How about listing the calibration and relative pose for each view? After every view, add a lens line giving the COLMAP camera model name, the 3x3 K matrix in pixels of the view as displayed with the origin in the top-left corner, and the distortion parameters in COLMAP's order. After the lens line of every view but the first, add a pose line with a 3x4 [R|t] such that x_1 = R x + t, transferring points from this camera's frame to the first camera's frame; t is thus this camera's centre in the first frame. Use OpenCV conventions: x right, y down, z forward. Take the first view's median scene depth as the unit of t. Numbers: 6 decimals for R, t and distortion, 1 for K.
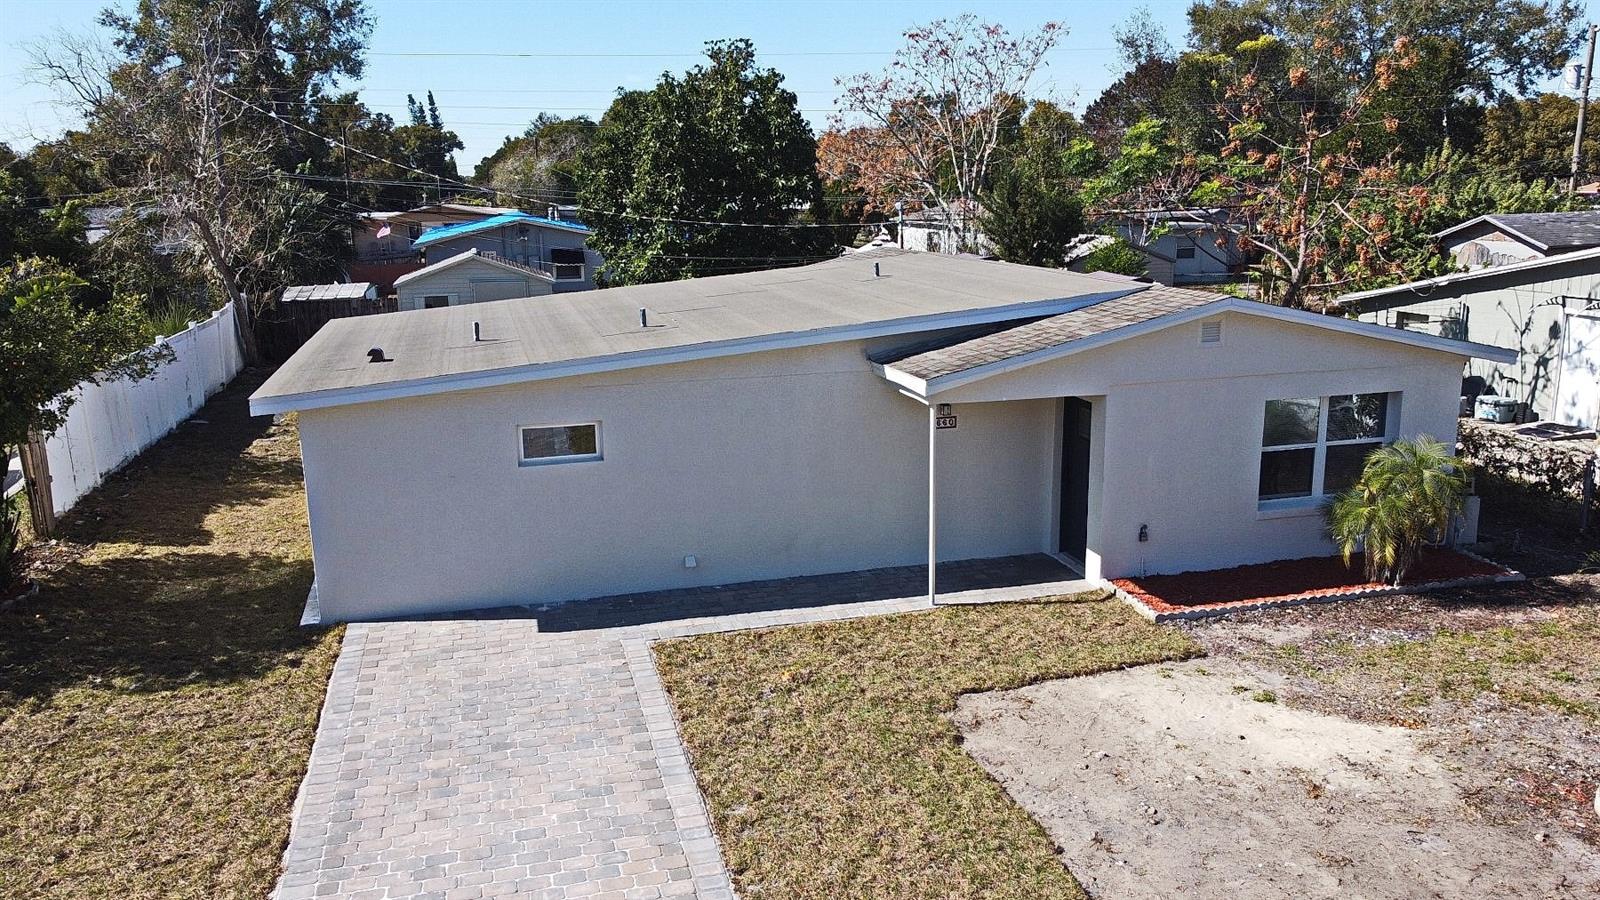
lens RADIAL K [[1215.3, 0, 798.9], [0, 1215.3, 452.7], [0, 0, 1]] dist [-0.003760, -0.001544]
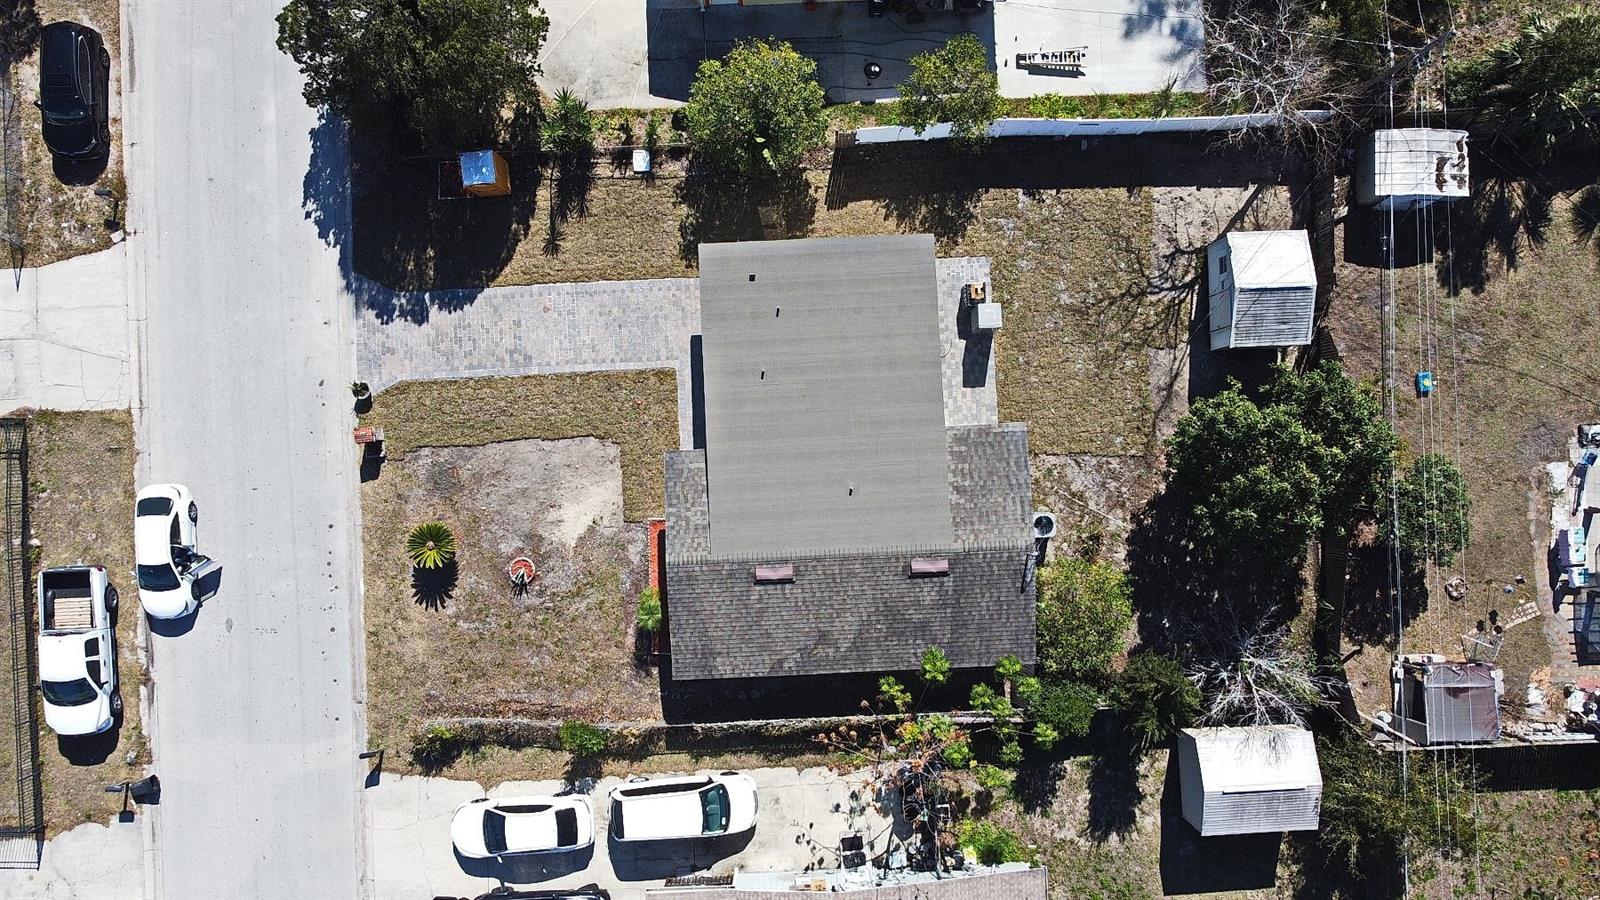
lens RADIAL K [[1215.3, 0, 800.8], [0, 1215.3, 457.5], [0, 0, 1]] dist [-0.003760, -0.001544]
pose [[-0.210572, 0.977578, -0.000087, 0.043655], [-0.216876, -0.046628, 0.975085, -3.054308], [0.953218, 0.205344, 0.221832, 0.610086]]
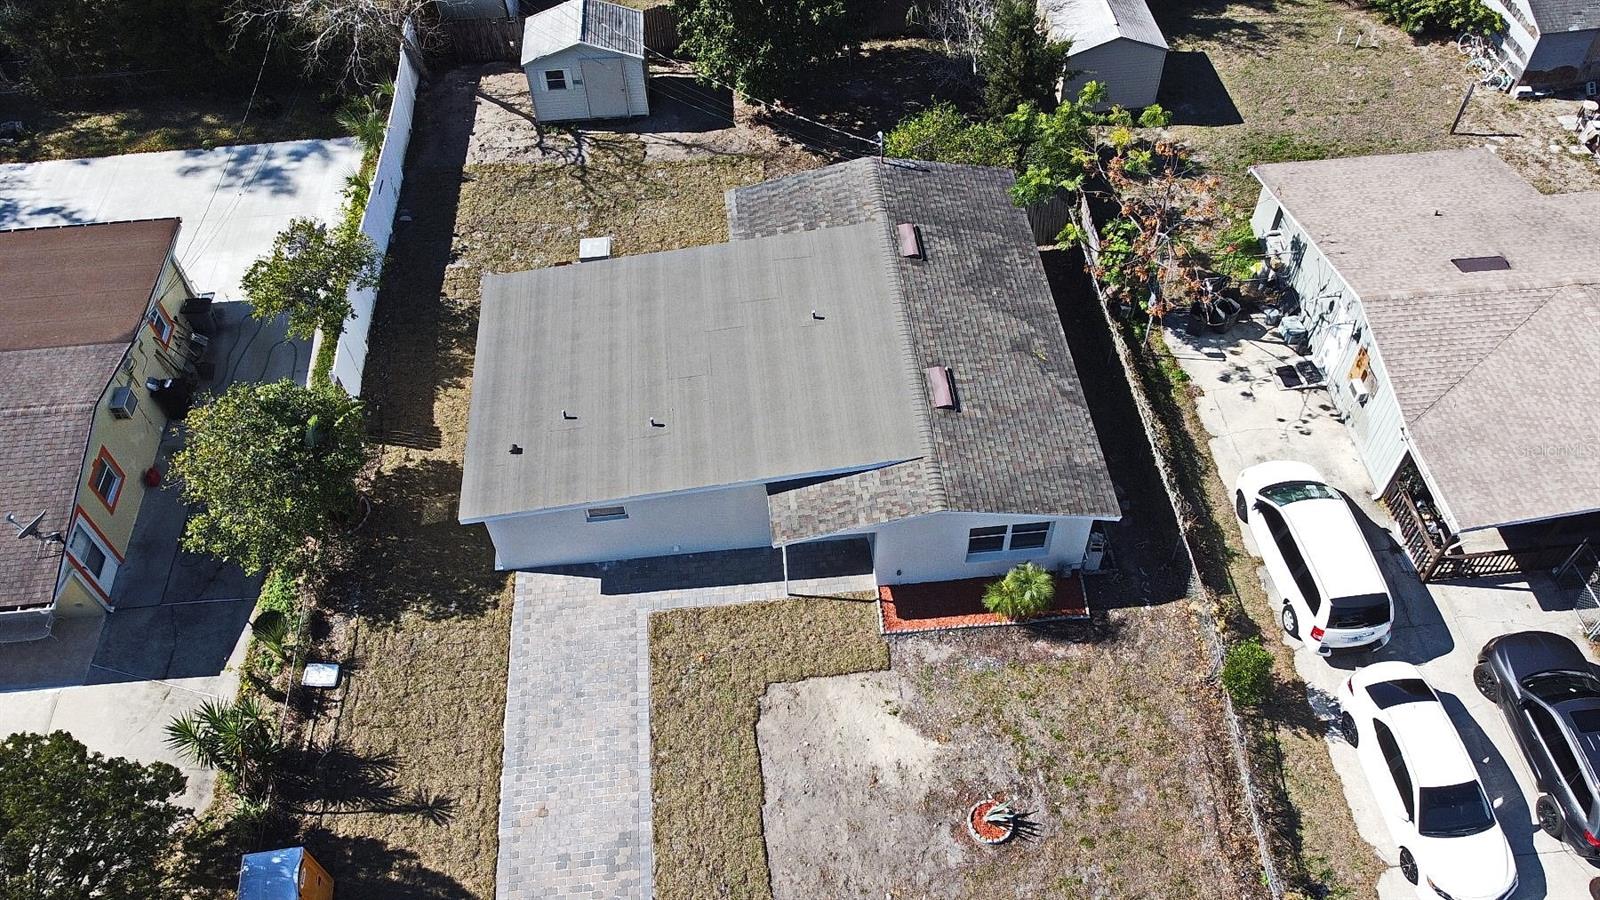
lens RADIAL K [[1215.3, 0, 799.3], [0, 1215.3, 450.7], [0, 0, 1]] dist [-0.003760, -0.001544]
pose [[0.985895, 0.122219, -0.114337, 0.343965], [-0.024070, 0.779610, 0.625802, -1.388608], [0.165623, -0.614223, 0.771556, -0.446505]]
